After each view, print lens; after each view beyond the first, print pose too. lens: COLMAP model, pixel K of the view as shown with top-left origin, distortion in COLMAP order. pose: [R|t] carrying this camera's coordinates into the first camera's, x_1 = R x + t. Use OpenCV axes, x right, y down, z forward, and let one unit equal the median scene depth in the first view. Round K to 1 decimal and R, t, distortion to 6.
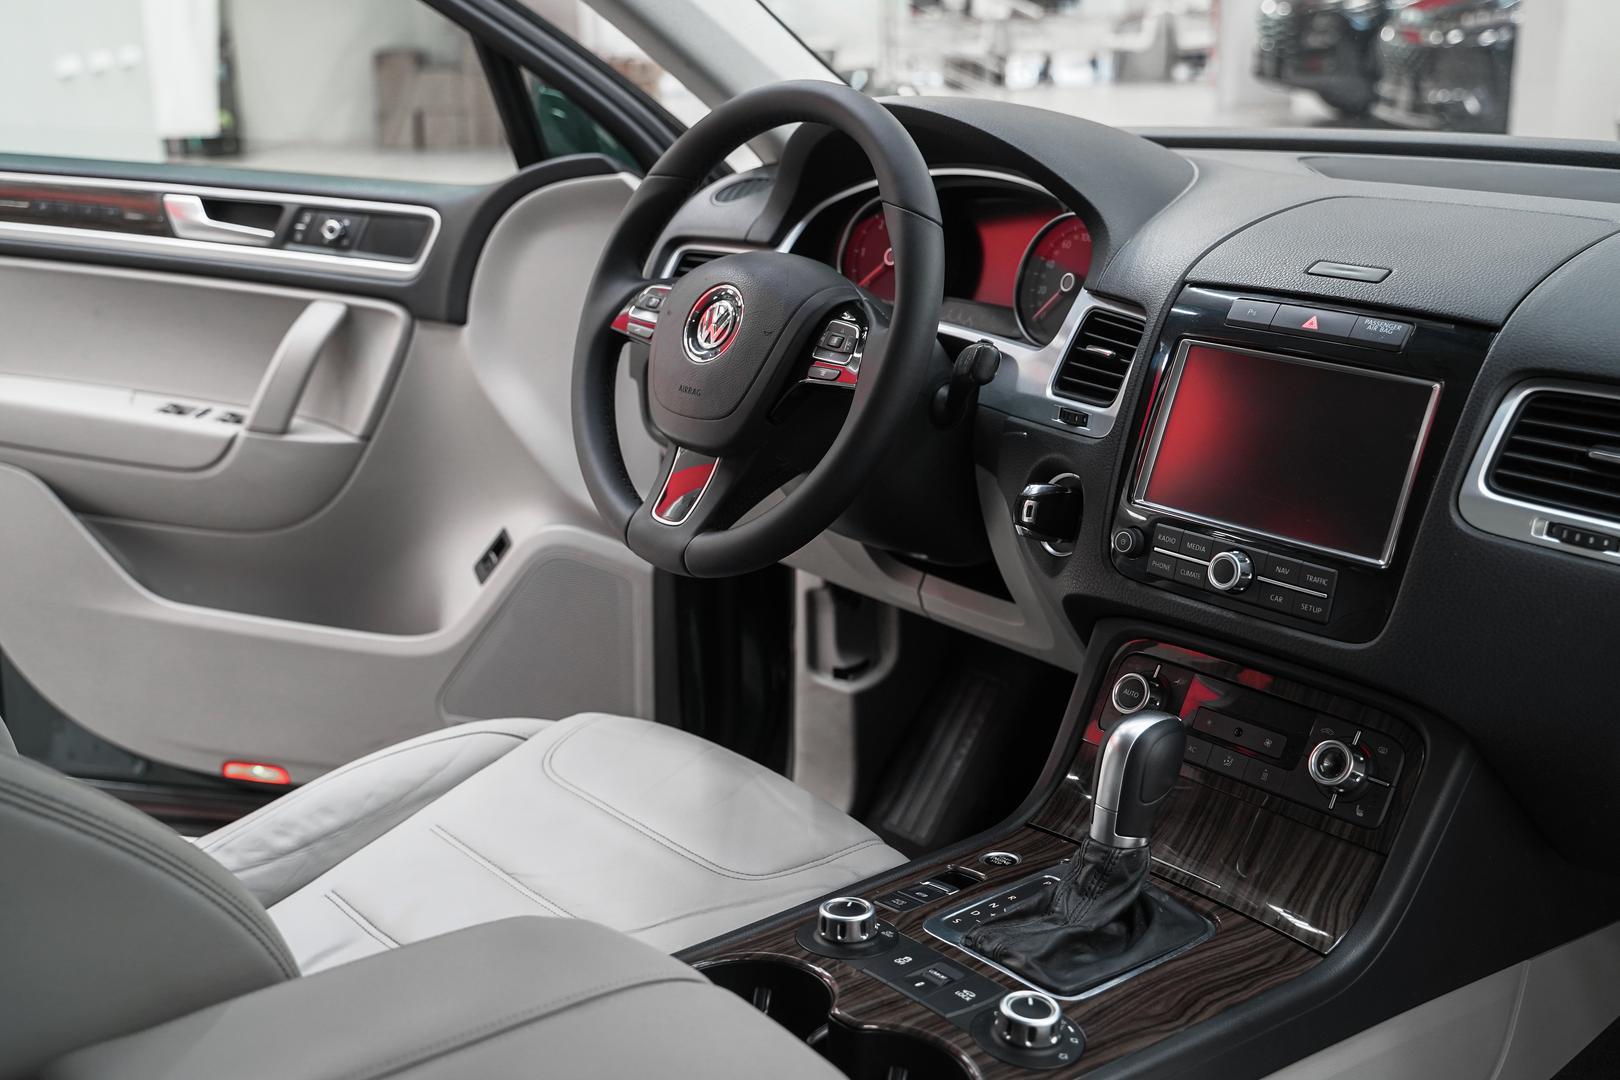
lens RADIAL K [[1851.9, 0, 796.4], [0, 1851.9, 535.9], [0, 0, 1]] dist [-0.005015, 0.047847]
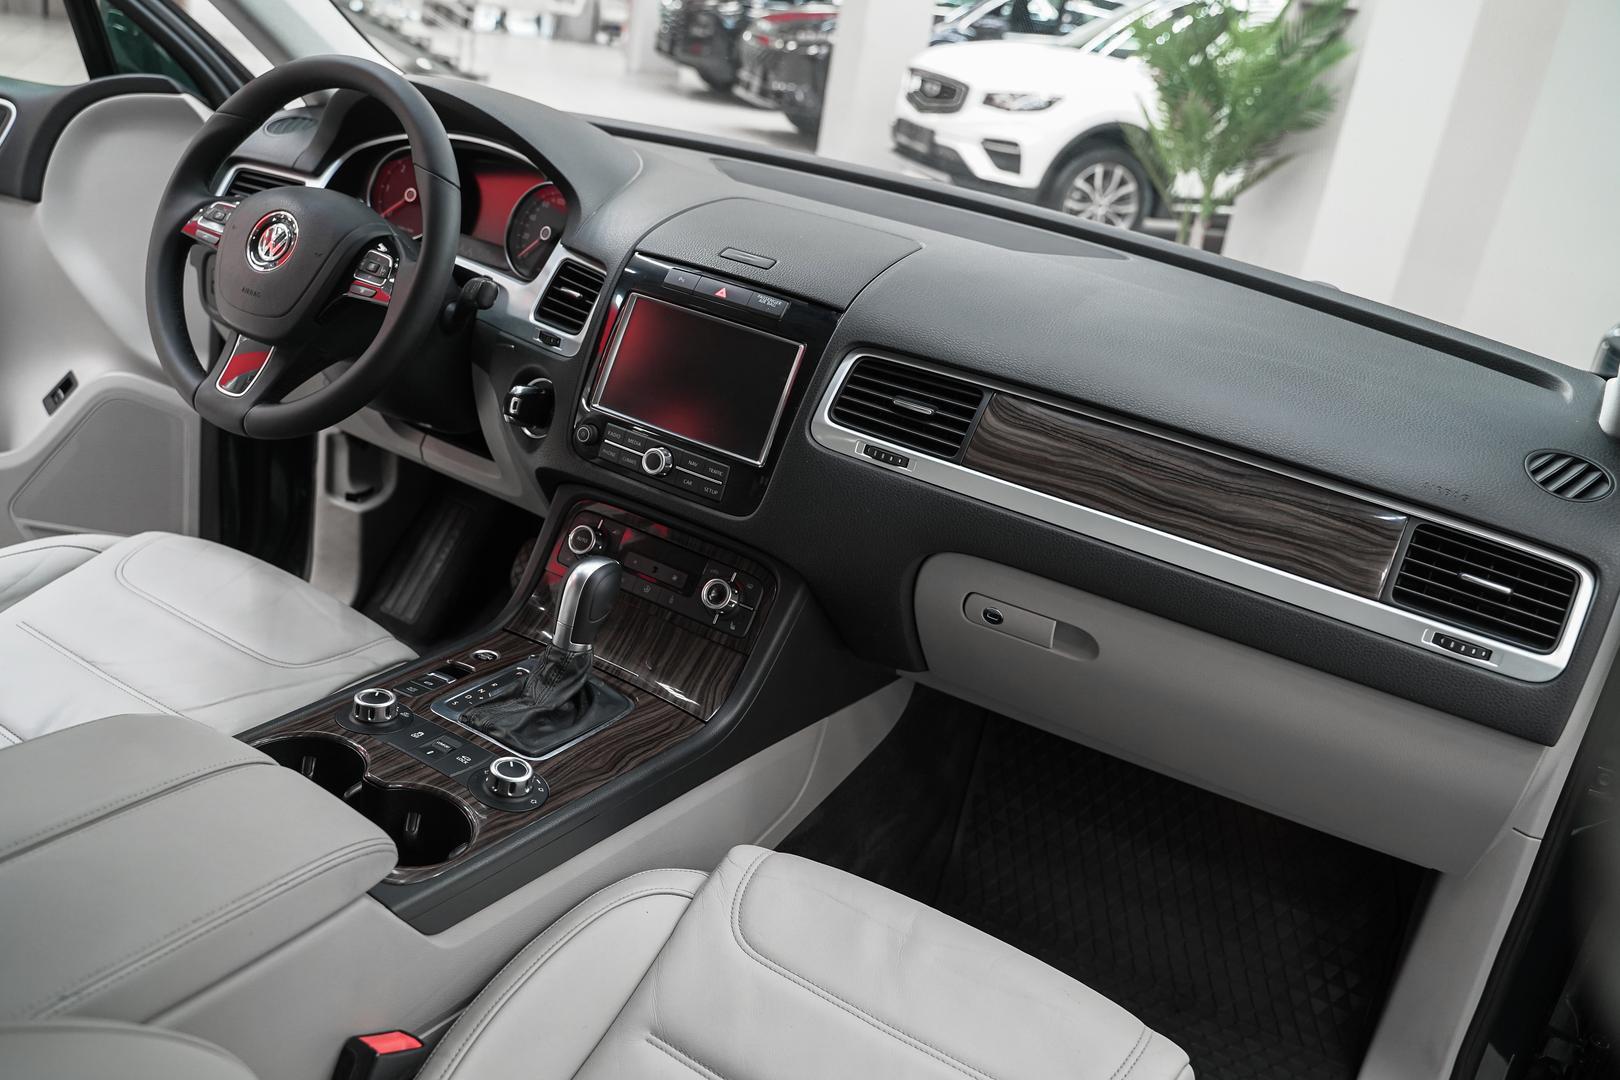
lens RADIAL K [[1326.7, 0, 779.0], [0, 1326.7, 528.2], [0, 0, 1]] dist [-0.011445, 0.008812]
pose [[0.936553, 0.027098, 0.349476, -0.032591], [-0.067653, 0.992235, 0.104366, -0.038246], [-0.343935, -0.121388, 0.931114, -0.001770]]
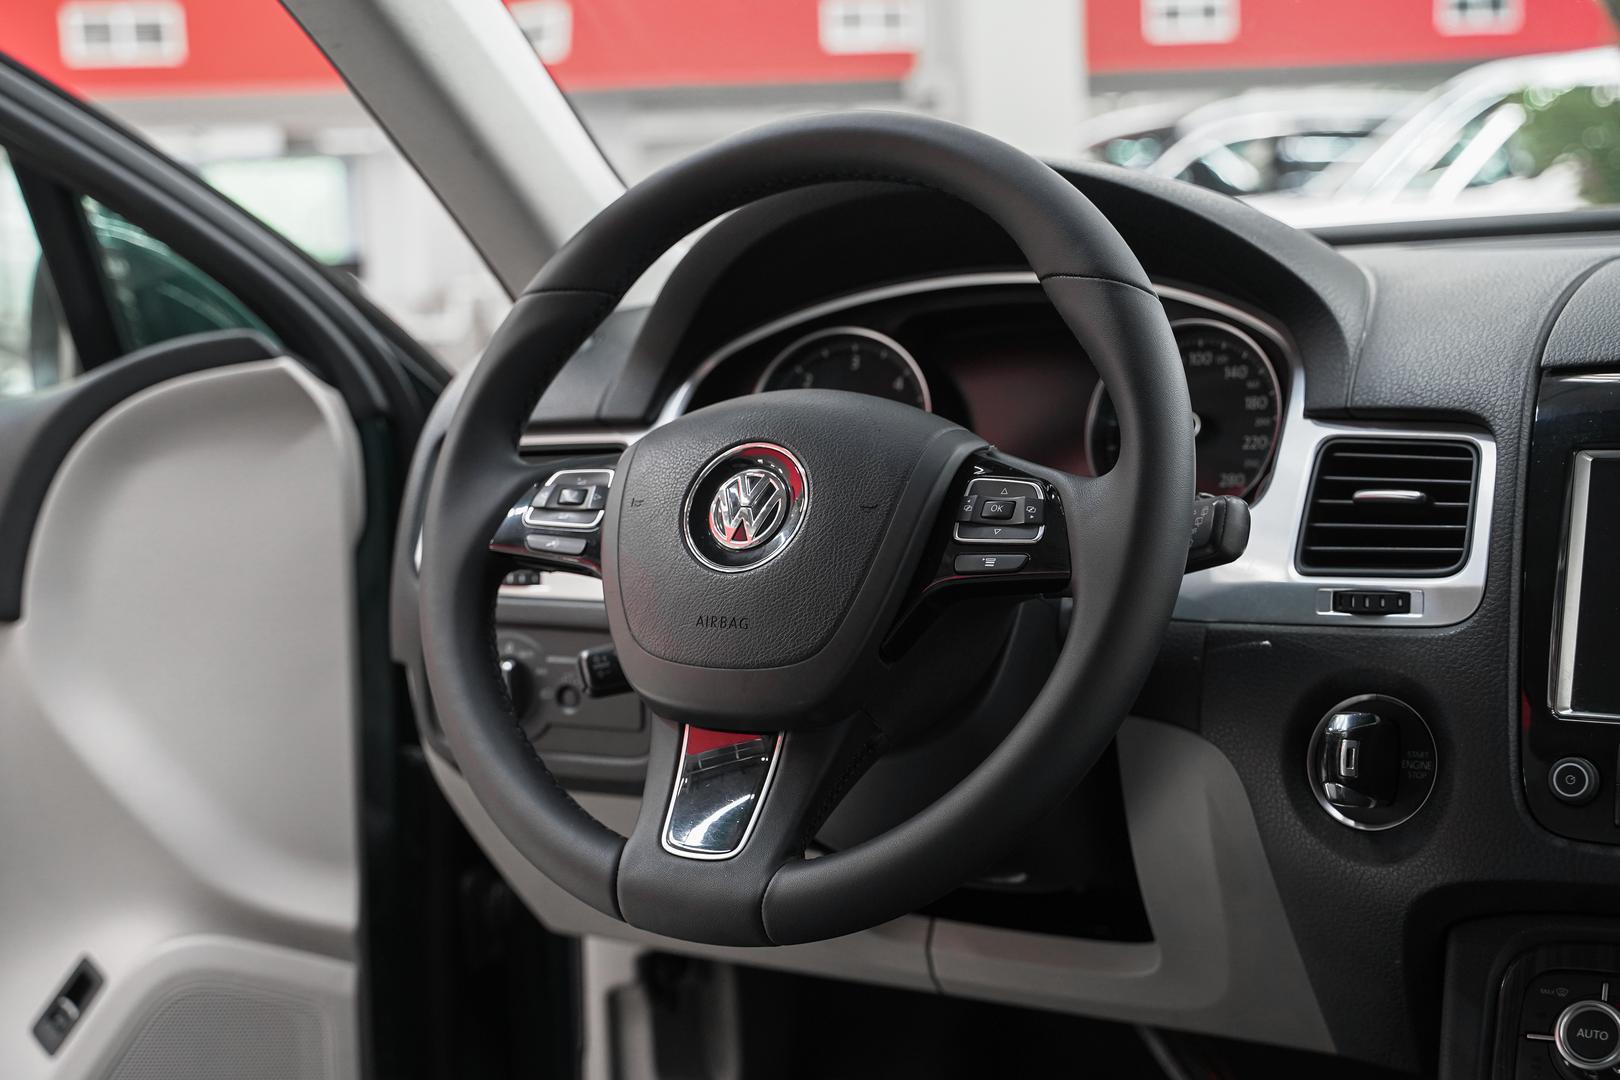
lens RADIAL K [[2284.9, 0, 767.6], [0, 2284.9, 517.8], [0, 0, 1]] dist [-0.009477, -0.013158]
pose [[0.944016, -0.066039, 0.323221, -0.284108], [0.124410, 0.978685, -0.163396, 0.008114], [-0.305541, 0.194461, 0.932110, 0.339475]]
